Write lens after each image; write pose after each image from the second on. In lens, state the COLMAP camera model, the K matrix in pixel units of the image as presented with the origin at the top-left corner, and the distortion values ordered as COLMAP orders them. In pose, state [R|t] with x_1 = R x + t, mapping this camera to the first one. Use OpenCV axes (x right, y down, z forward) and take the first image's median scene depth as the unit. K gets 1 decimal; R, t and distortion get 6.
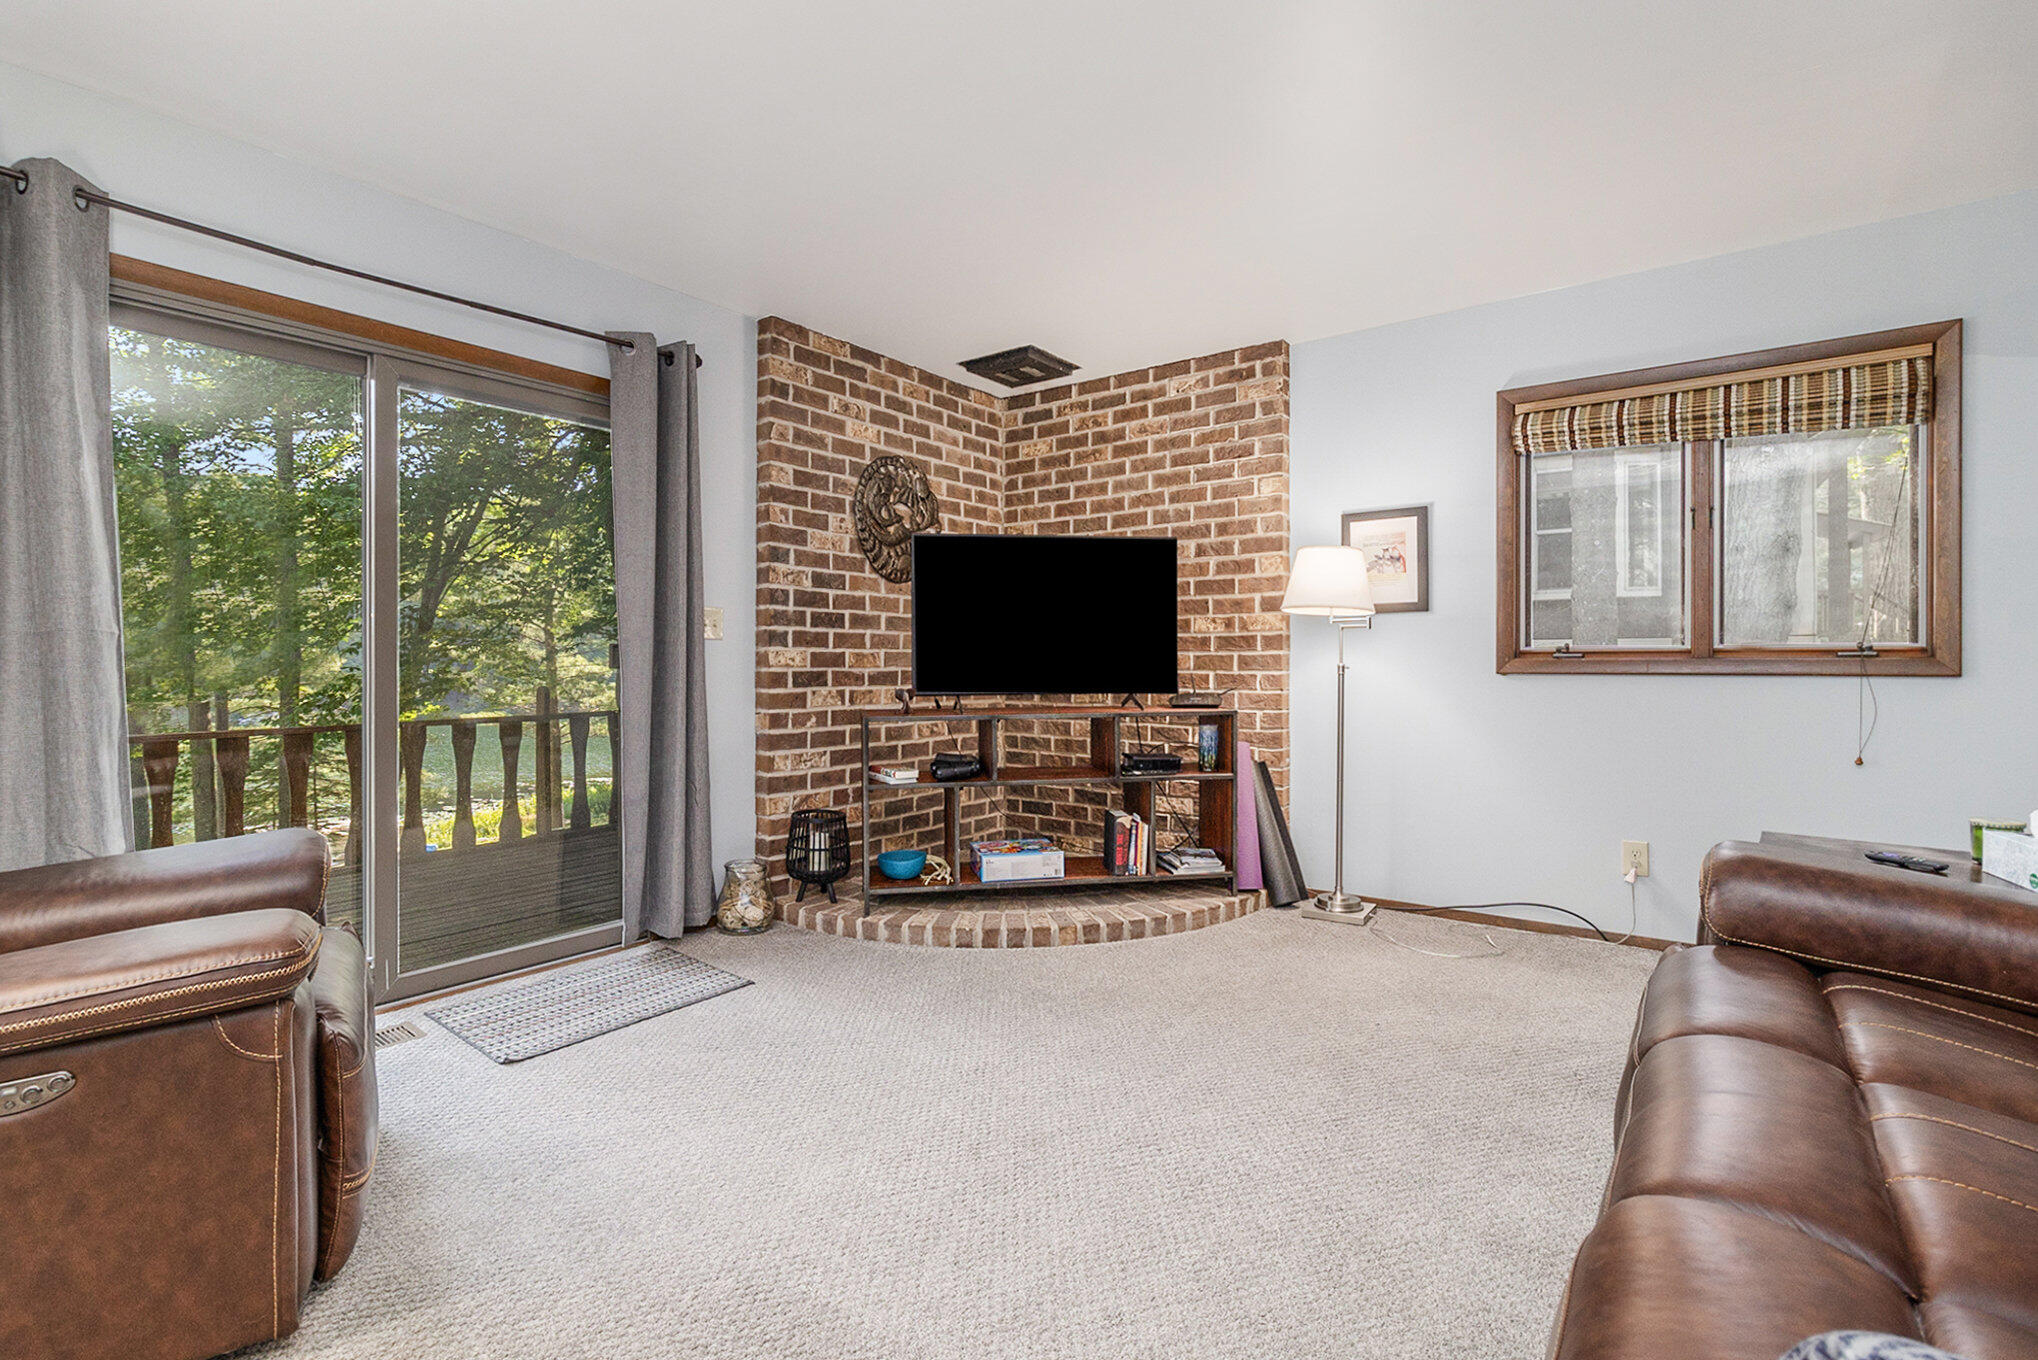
lens RADIAL K [[968.8, 0, 1011.1], [0, 968.8, 651.5], [0, 0, 1]] dist [0.026183, -0.000289]
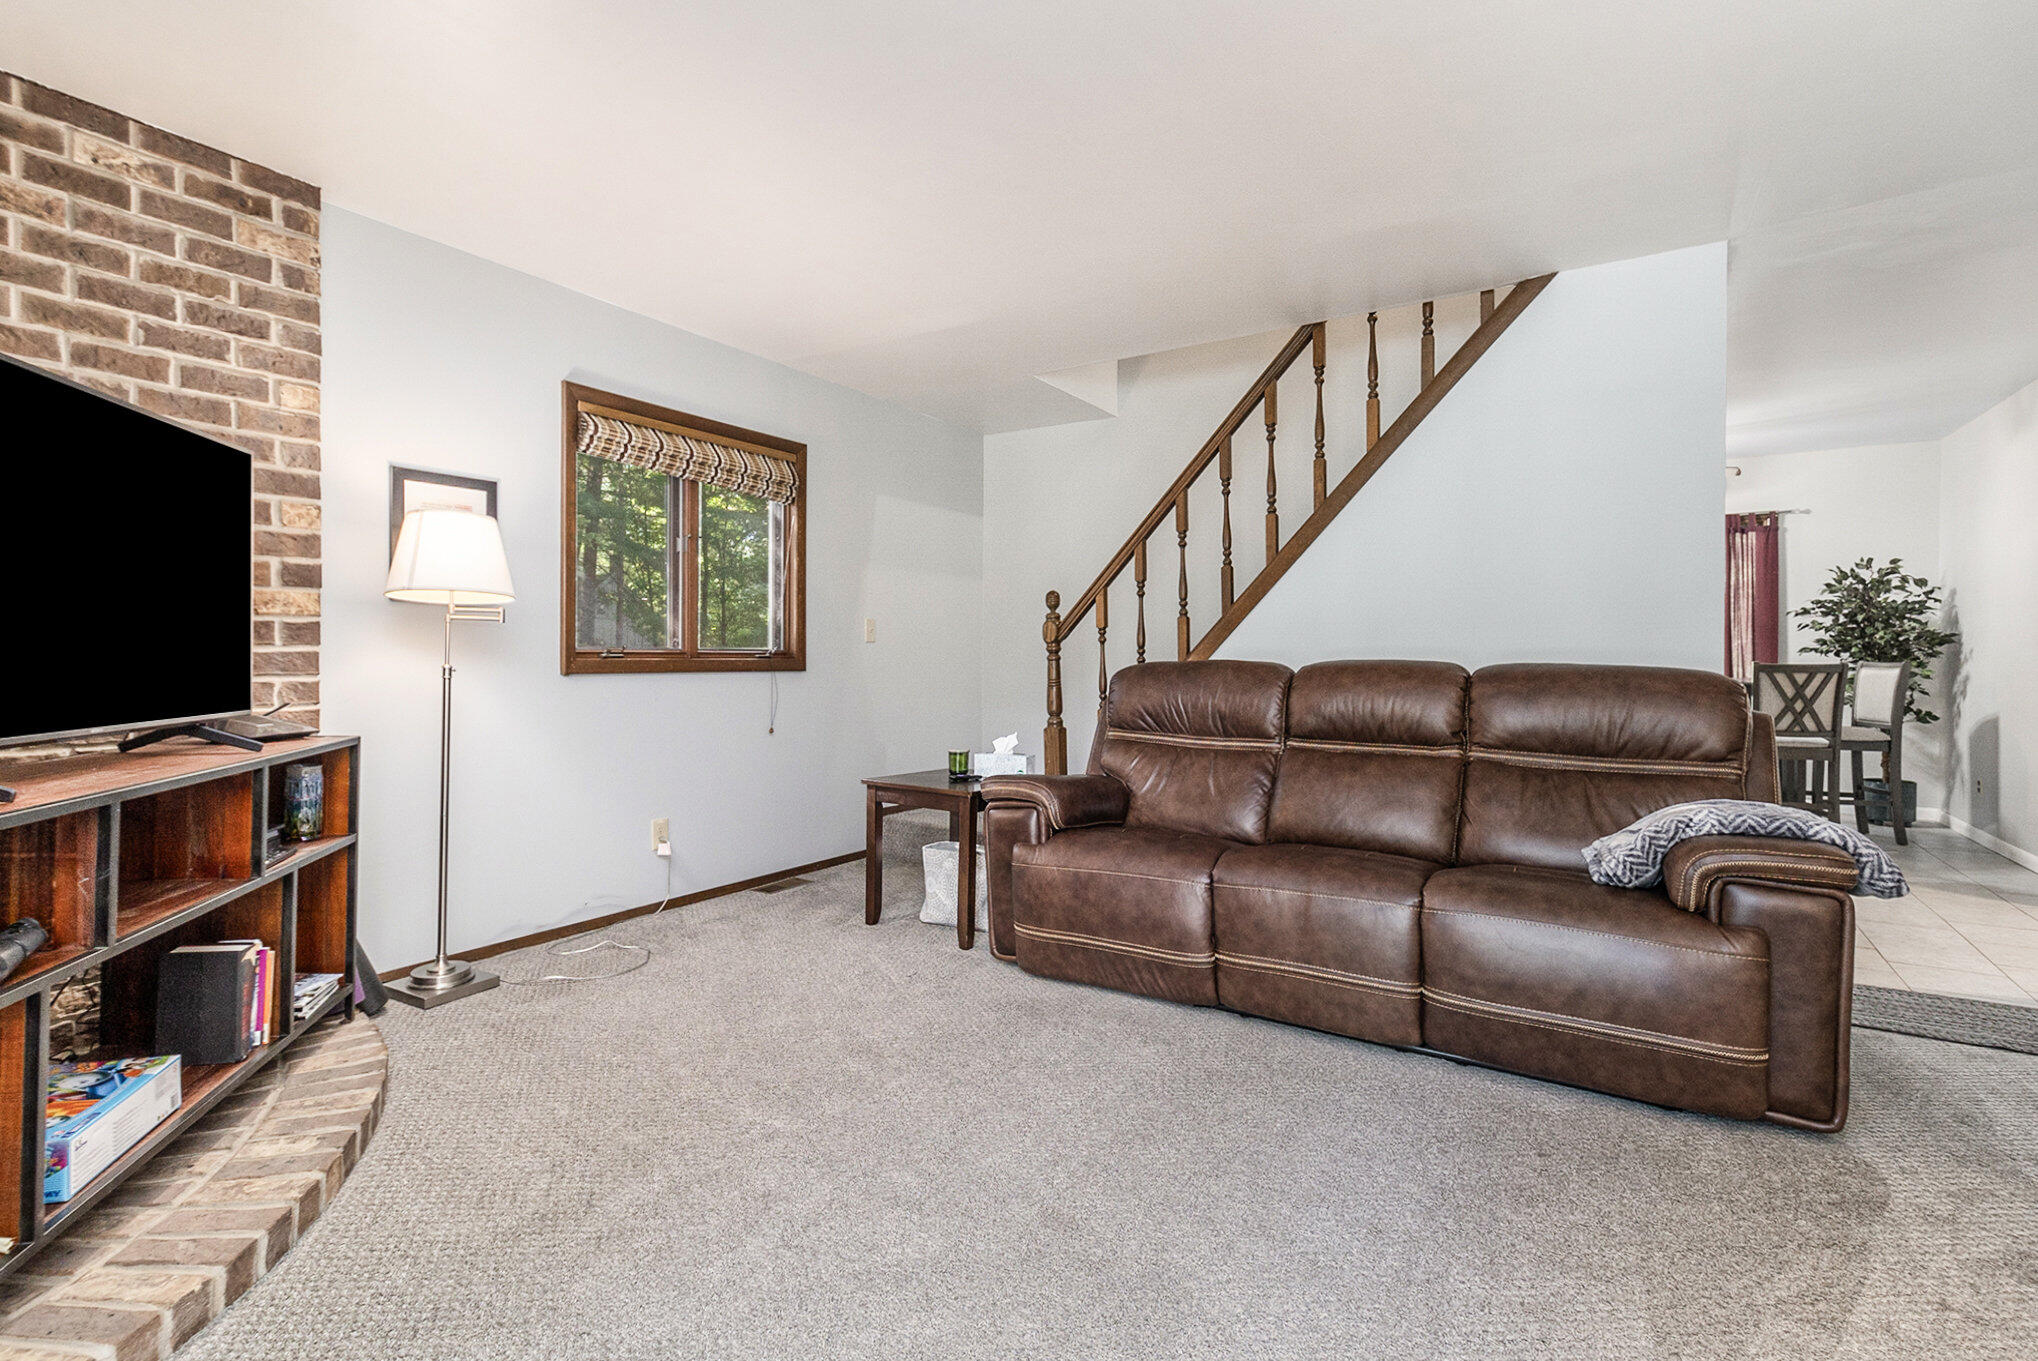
lens RADIAL K [[968.8, 0, 1011.1], [0, 968.8, 652.0], [0, 0, 1]] dist [0.026183, -0.000289]
pose [[-0.068506, 0.006905, 0.997627, -0.433505], [-0.013606, 0.999877, -0.007855, 0.002026], [-0.997558, -0.014112, -0.068404, 0.555150]]
